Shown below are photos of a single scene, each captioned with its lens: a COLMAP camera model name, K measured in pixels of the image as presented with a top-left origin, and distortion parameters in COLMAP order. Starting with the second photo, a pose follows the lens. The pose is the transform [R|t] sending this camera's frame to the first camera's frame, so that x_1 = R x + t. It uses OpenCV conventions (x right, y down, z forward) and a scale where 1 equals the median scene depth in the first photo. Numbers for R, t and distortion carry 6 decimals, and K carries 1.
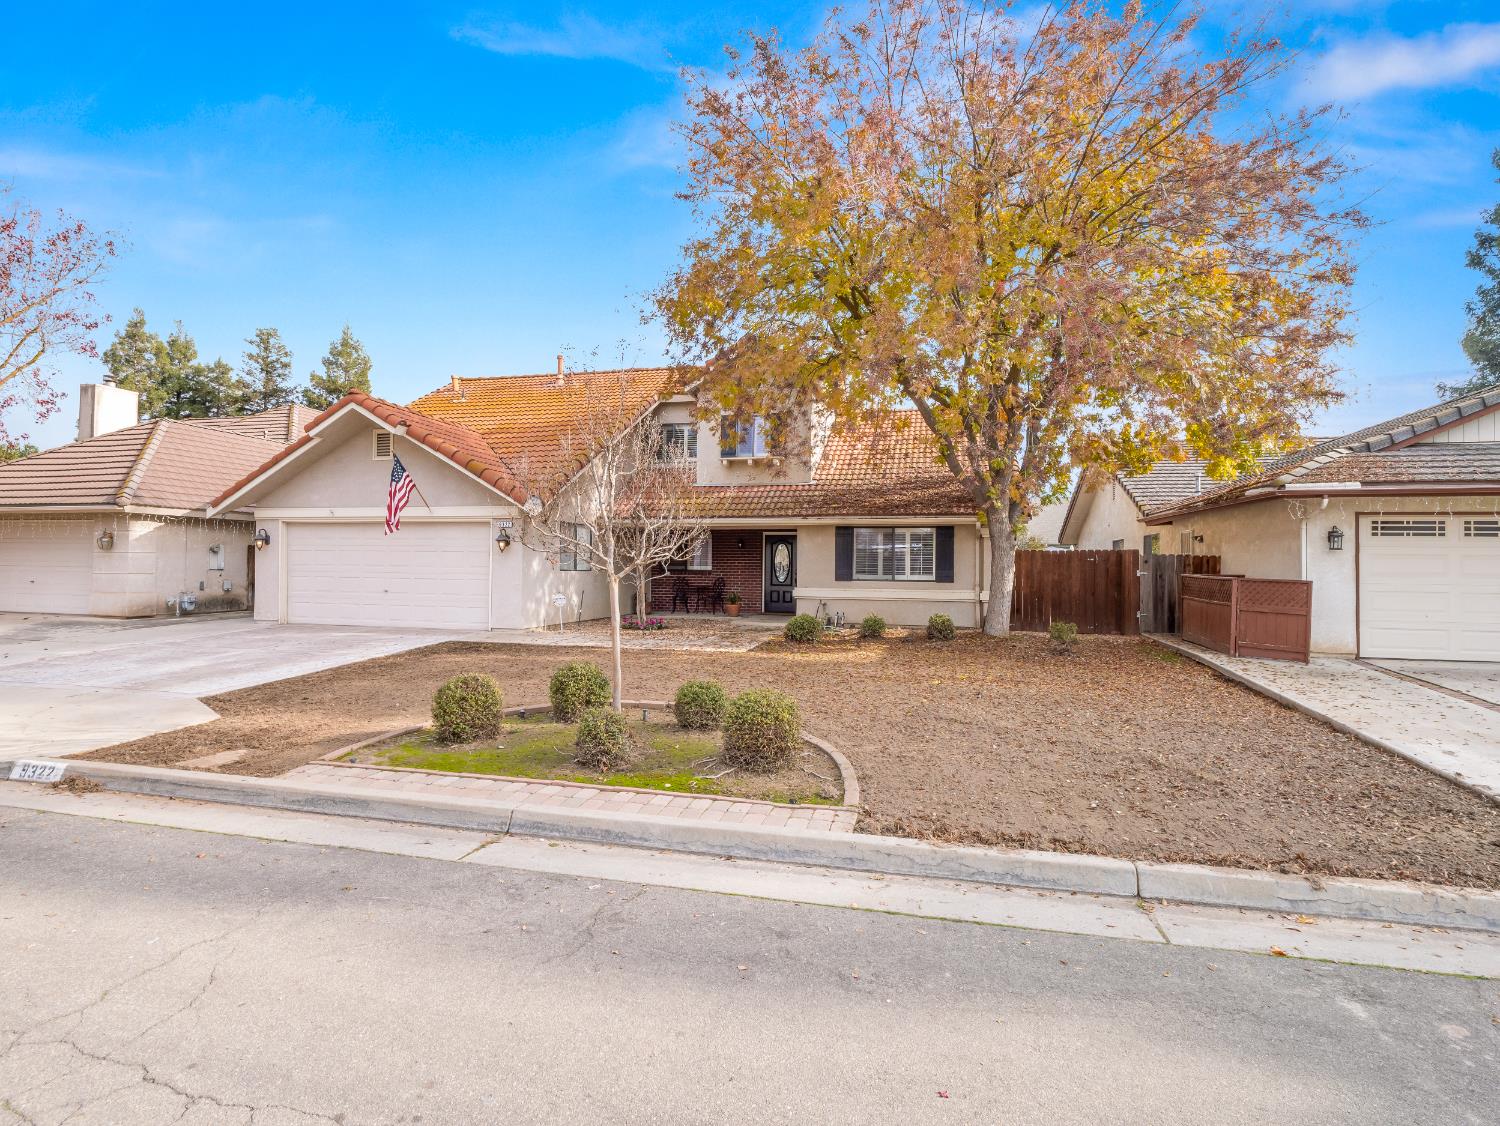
lens RADIAL K [[766.0, 0, 751.8], [0, 766.0, 564.5], [0, 0, 1]] dist [-0.009678, -0.001908]
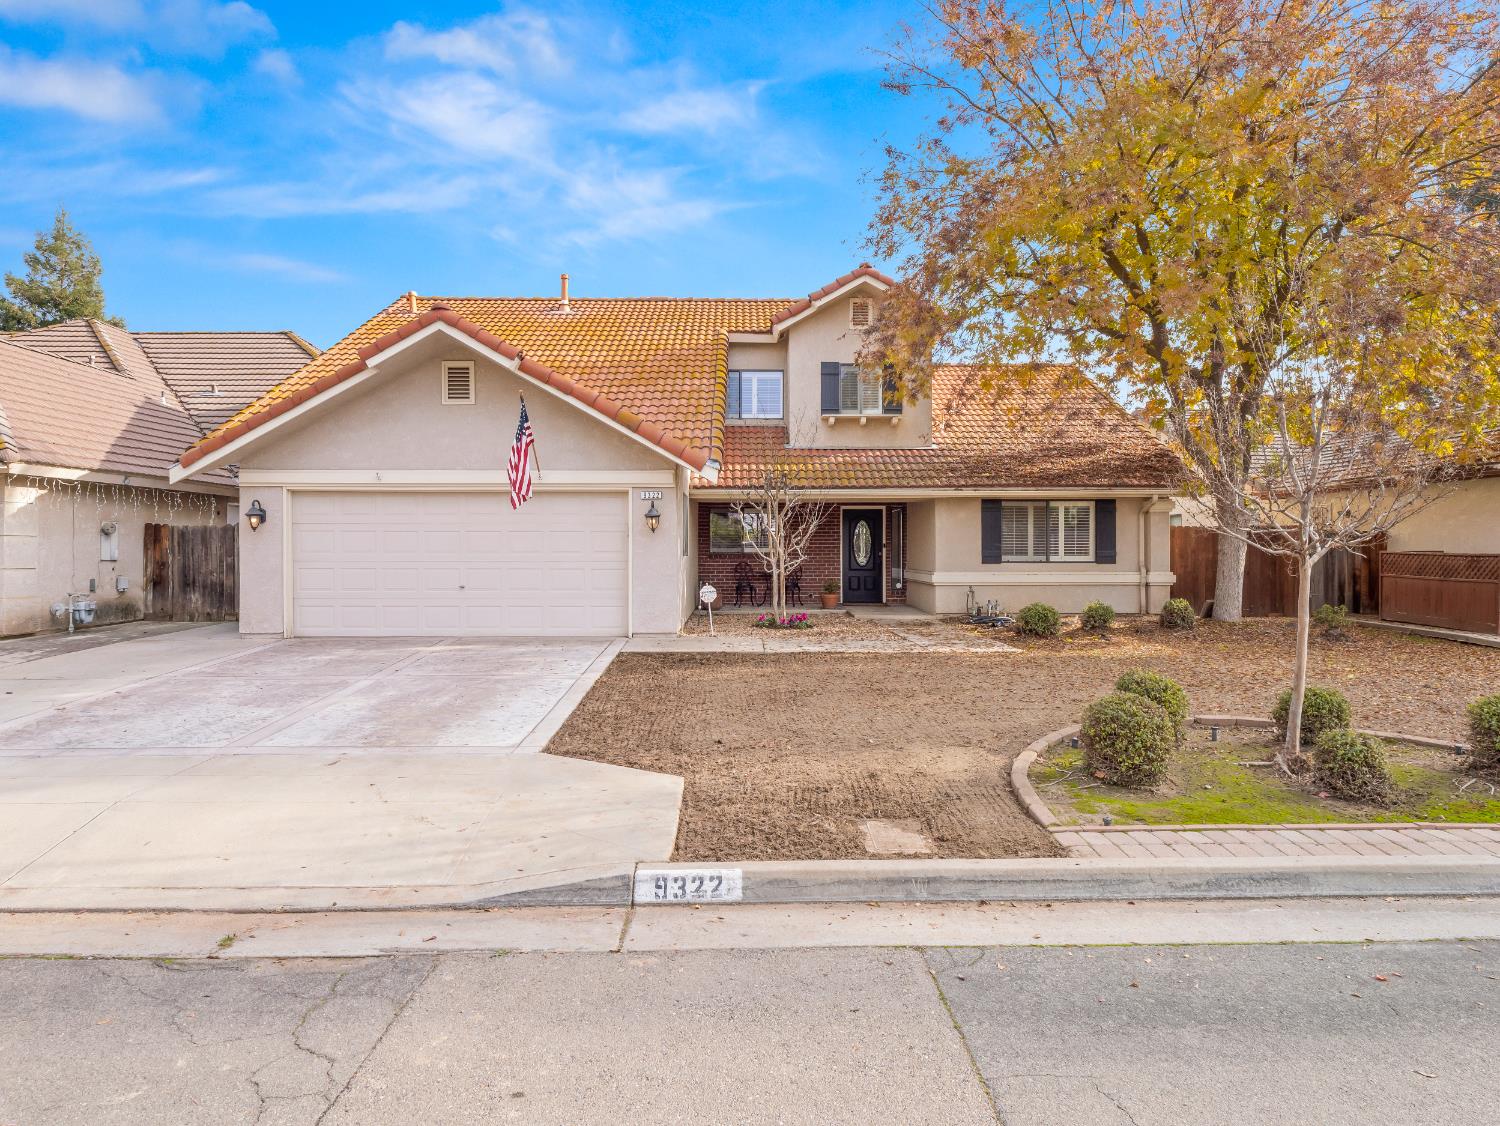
lens RADIAL K [[906.6, 0, 745.7], [0, 906.6, 554.0], [0, 0, 1]] dist [-0.008875, 0.001950]
pose [[0.966513, -0.012284, 0.256323, -0.407375], [0.009398, 0.999878, 0.012484, -0.004112], [-0.256445, -0.009657, 0.966511, 0.099980]]
